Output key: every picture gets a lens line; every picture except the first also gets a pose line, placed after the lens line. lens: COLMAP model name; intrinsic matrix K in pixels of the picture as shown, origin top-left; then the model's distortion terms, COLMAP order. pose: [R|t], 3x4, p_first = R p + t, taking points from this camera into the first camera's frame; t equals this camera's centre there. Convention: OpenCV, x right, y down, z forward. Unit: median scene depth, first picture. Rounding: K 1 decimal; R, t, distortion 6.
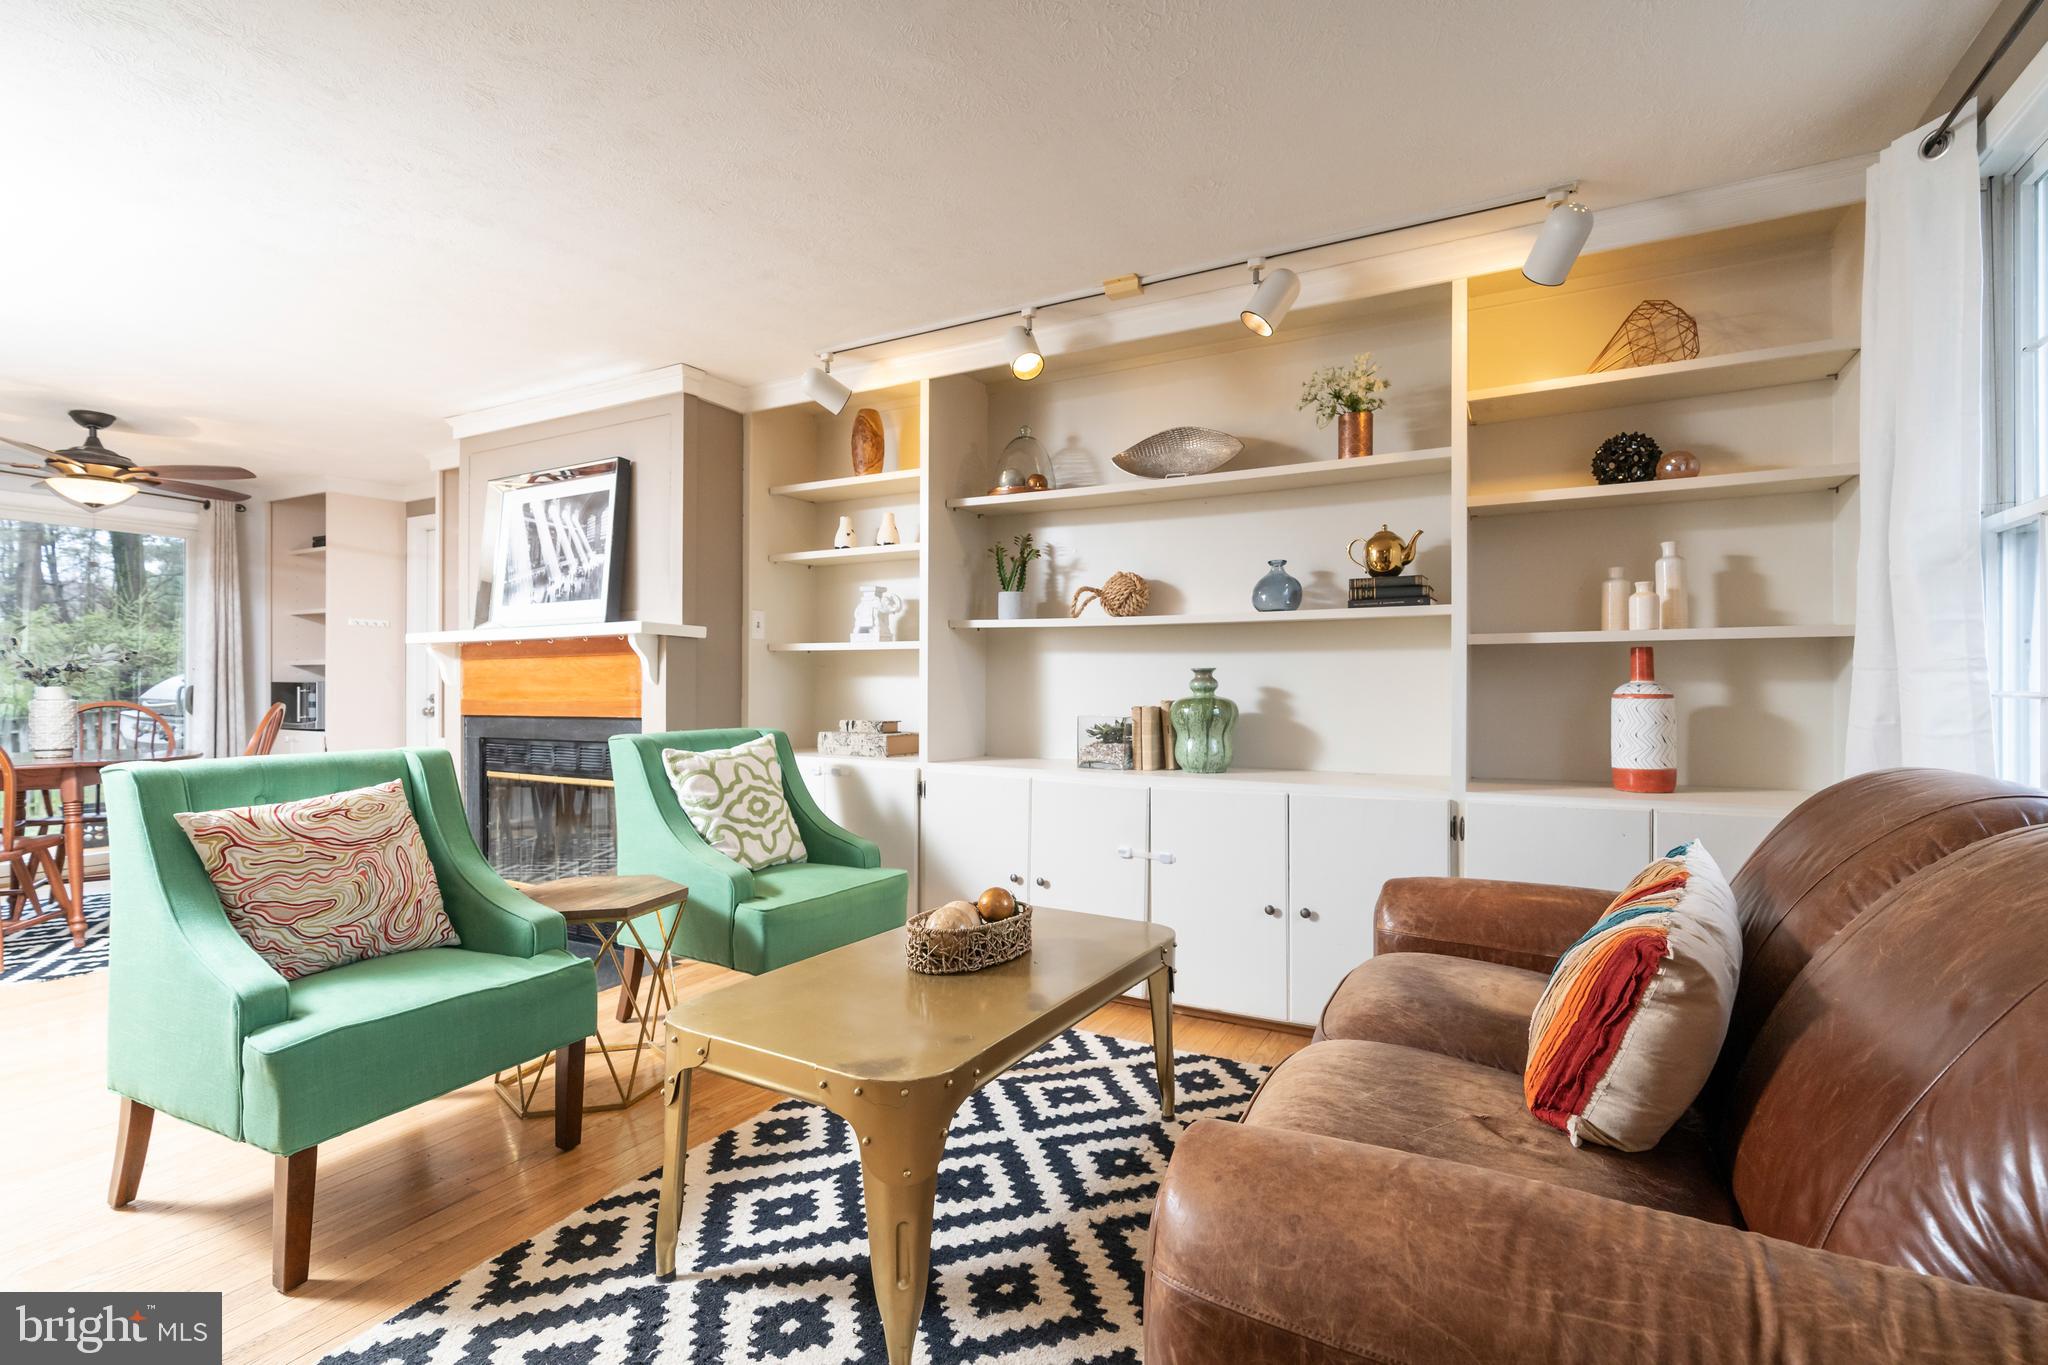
lens RADIAL K [[928.0, 0, 1018.1], [0, 928.0, 684.6], [0, 0, 1]] dist [0.005985, 0.000262]
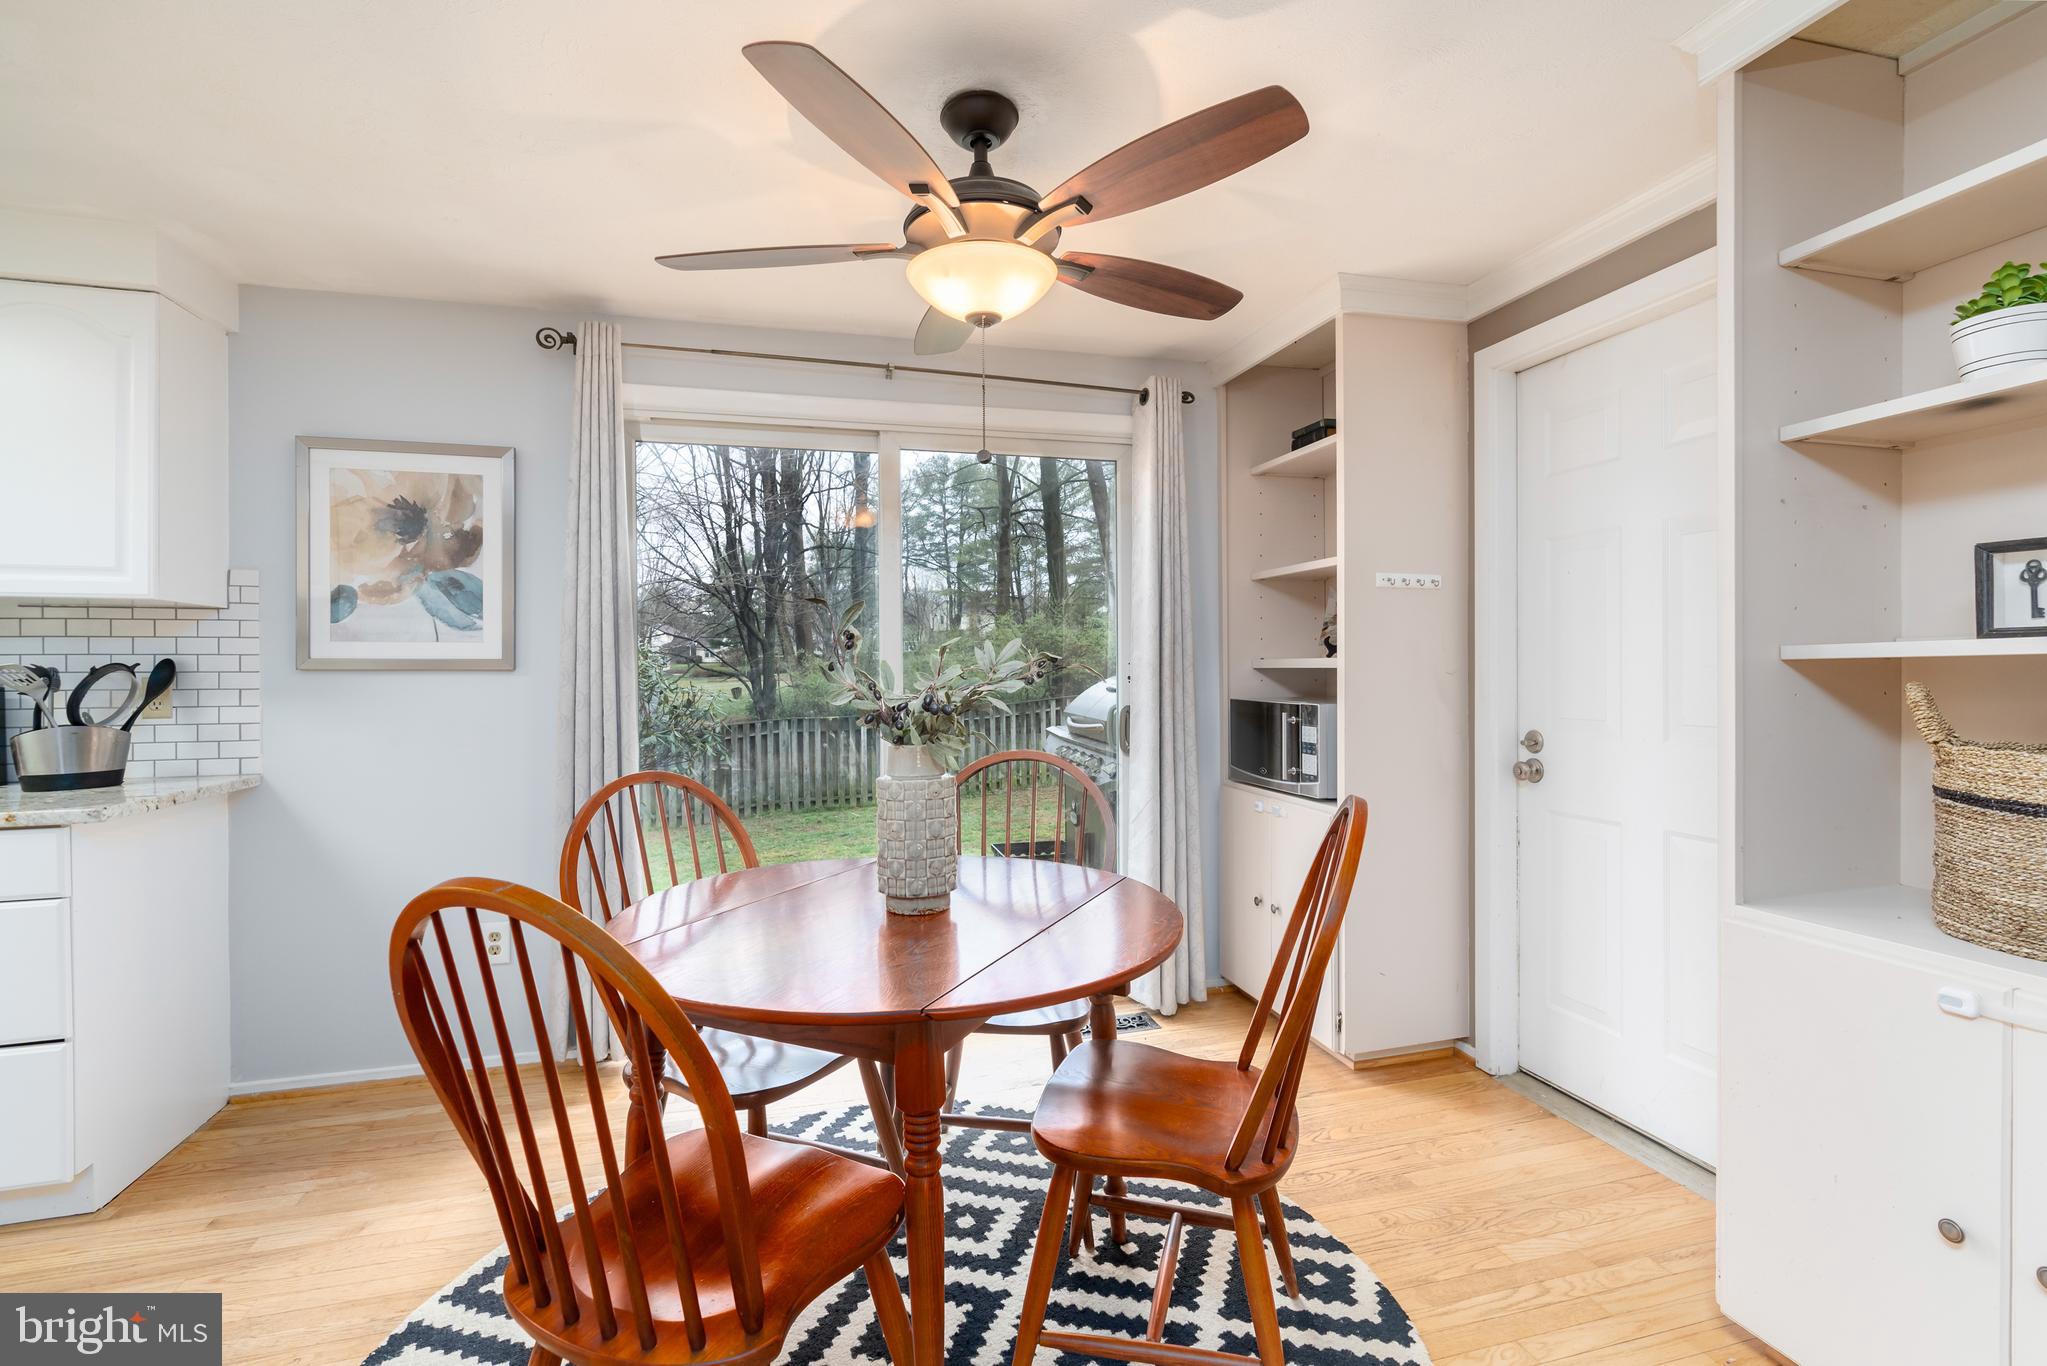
lens RADIAL K [[927.6, 0, 1024.1], [0, 927.6, 674.0], [0, 0, 1]] dist [0.005985, 0.000262]
pose [[0.697694, -0.001804, -0.716393, -0.489790], [0.007904, 0.999955, 0.005180, -0.022075], [0.716352, -0.009277, 0.697677, 0.521663]]
